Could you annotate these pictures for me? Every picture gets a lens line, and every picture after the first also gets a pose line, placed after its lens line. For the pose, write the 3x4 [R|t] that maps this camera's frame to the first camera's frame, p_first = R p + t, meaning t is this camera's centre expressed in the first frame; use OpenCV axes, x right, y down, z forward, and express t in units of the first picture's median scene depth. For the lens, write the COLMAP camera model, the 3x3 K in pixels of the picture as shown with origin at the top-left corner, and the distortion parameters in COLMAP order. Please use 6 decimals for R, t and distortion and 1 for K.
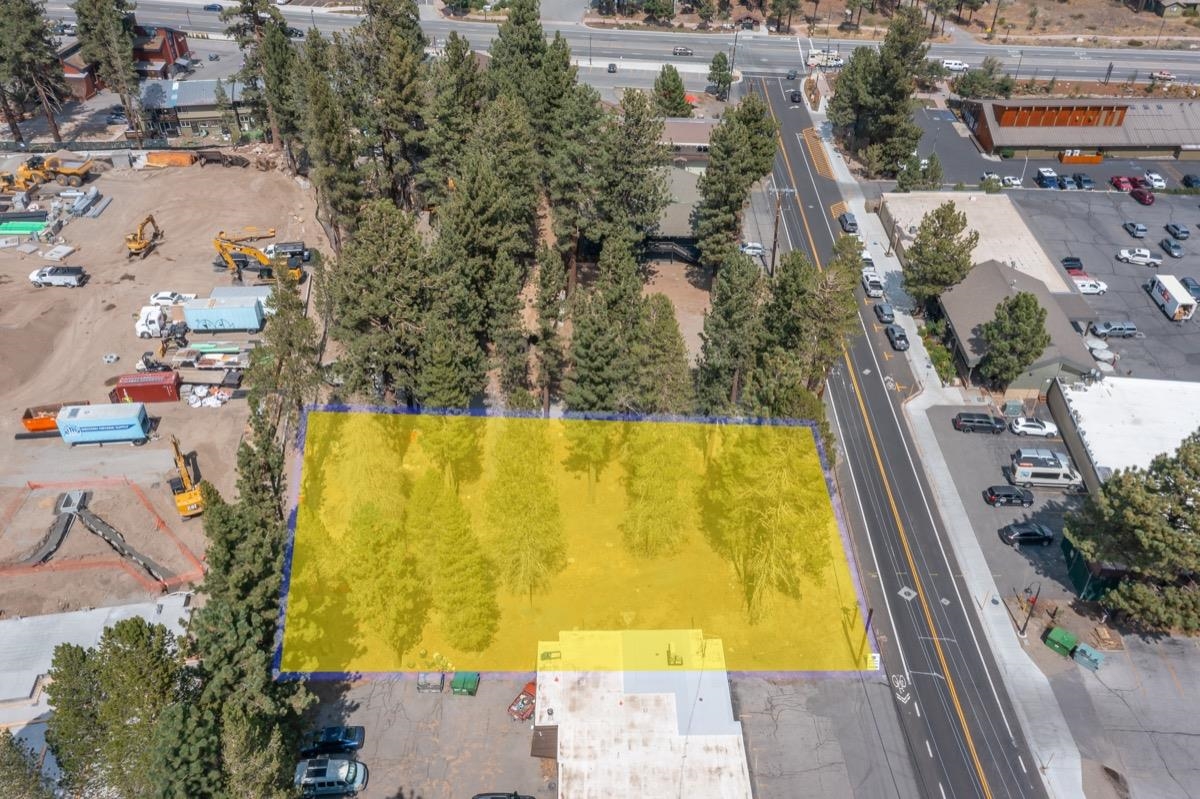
lens RADIAL K [[957.6, 0, 600.0], [0, 957.6, 399.5], [0, 0, 1]] dist [0.019943, 0.048499]
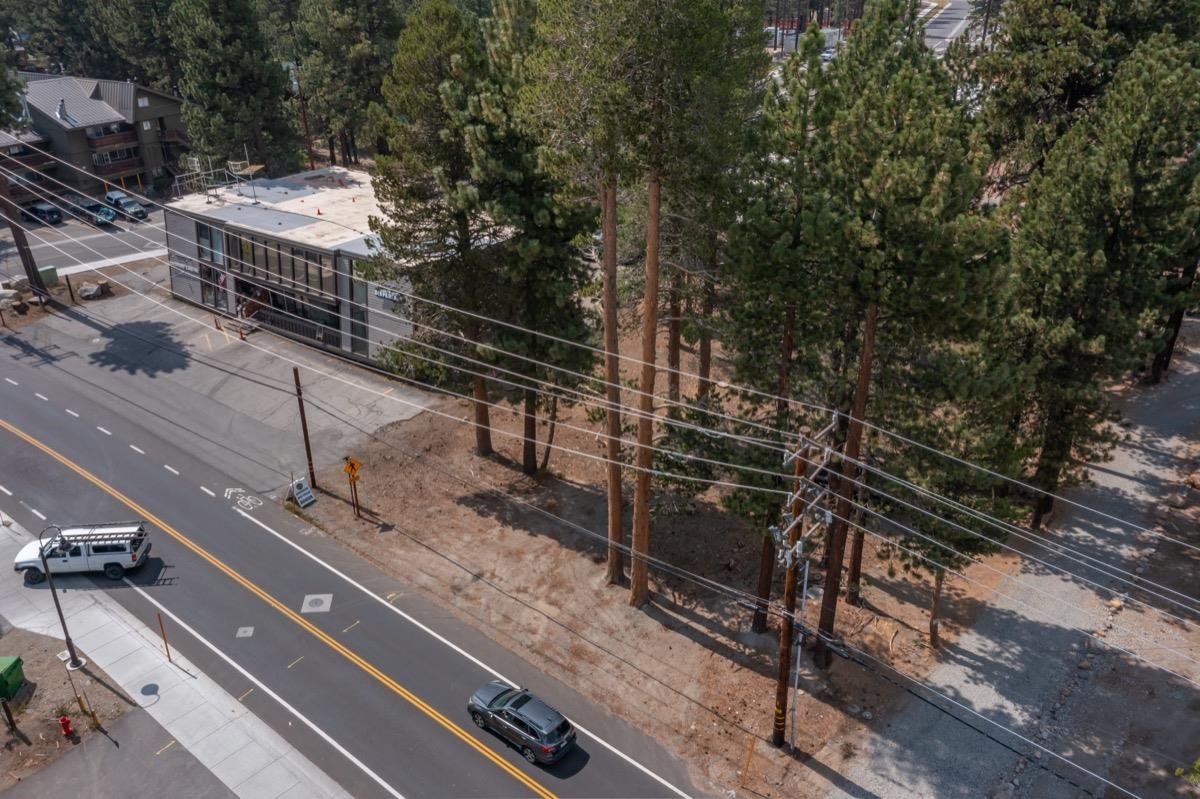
lens RADIAL K [[968.9, 0, 600.0], [0, 968.9, 399.5], [0, 0, 1]] dist [0.032352, 0.017695]
pose [[-0.601897, 0.355655, -0.715003, 0.498640], [-0.474265, 0.561151, 0.678367, -0.246988], [0.642490, 0.747408, -0.169081, 0.984194]]
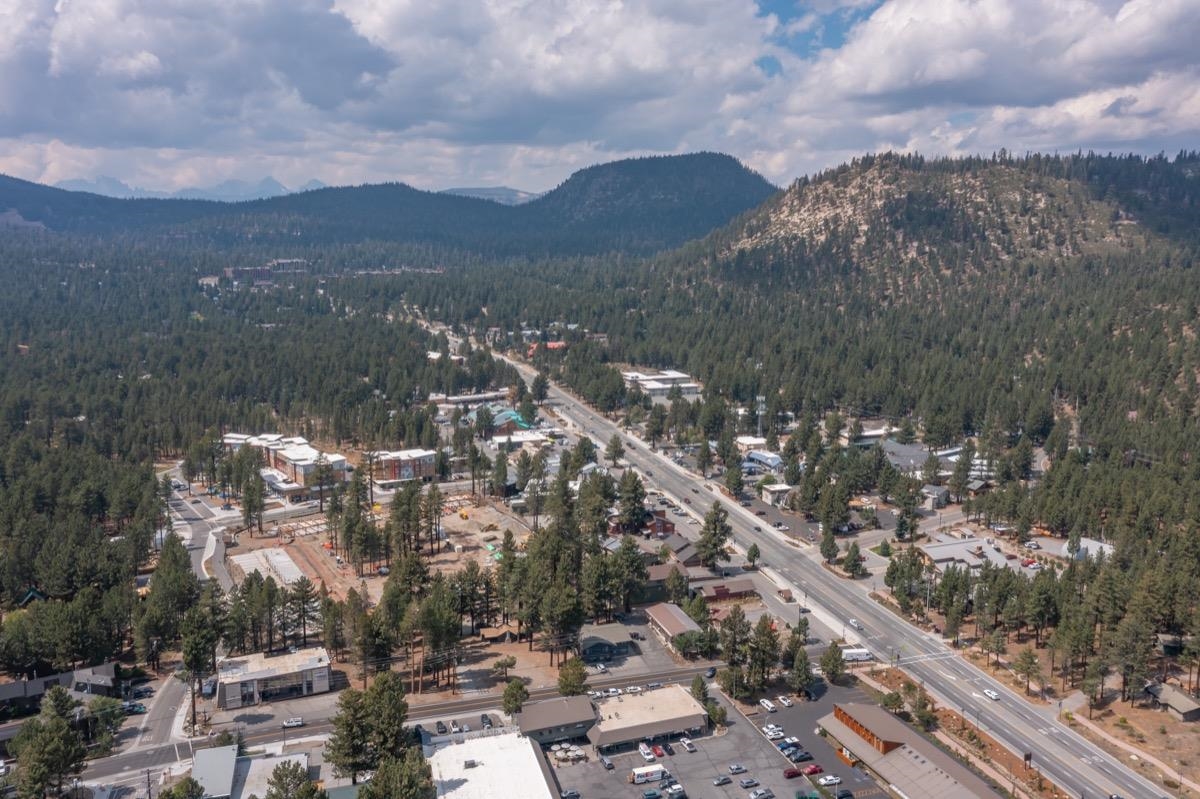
lens RADIAL K [[959.7, 0, 600.0], [0, 959.7, 399.5], [0, 0, 1]] dist [0.029247, 0.030811]
pose [[0.382525, 0.145249, -0.912457, 2.861498], [-0.555127, 0.825573, -0.101304, -0.613765], [0.738586, 0.545281, 0.396434, -0.217903]]
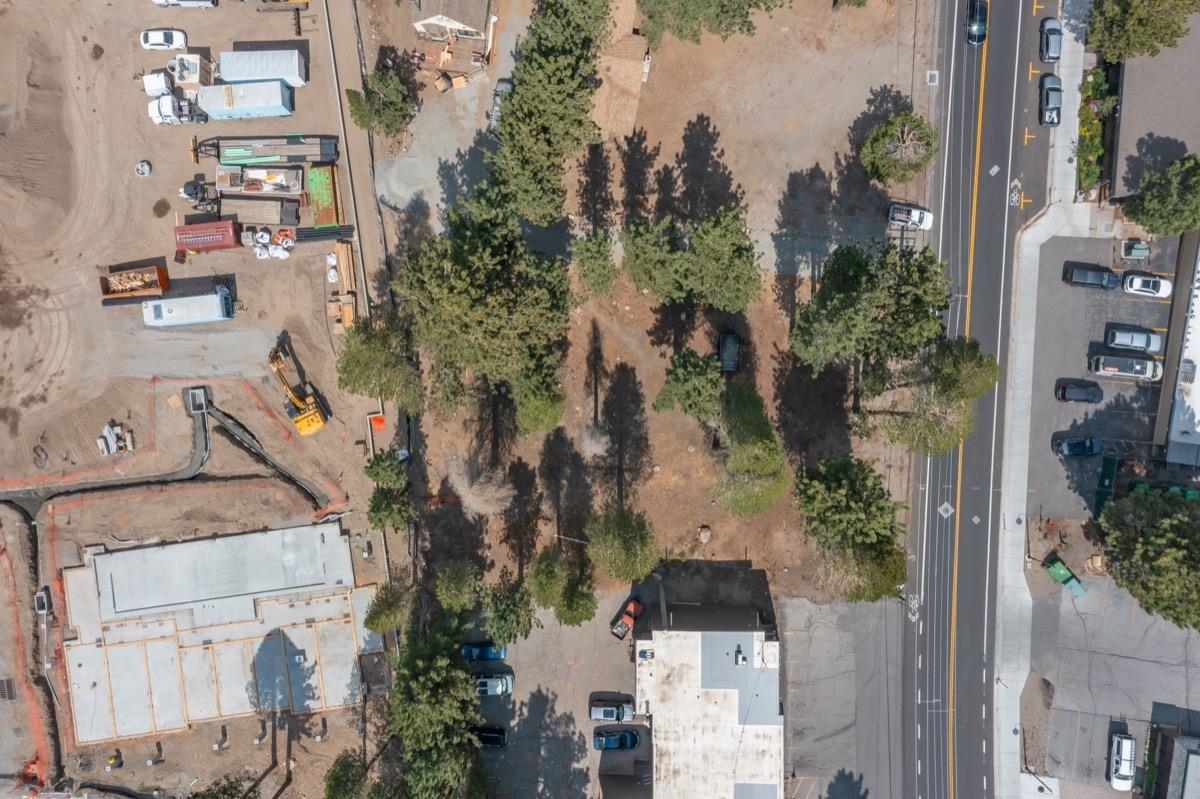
lens RADIAL K [[934.5, 0, 600.0], [0, 934.5, 399.5], [0, 0, 1]] dist [0.035491, 0.010703]
pose [[0.999491, 0.022961, -0.022134, -0.068749], [0.003778, 0.603897, 0.797053, -0.703279], [0.031667, -0.796731, 0.603503, 0.363294]]
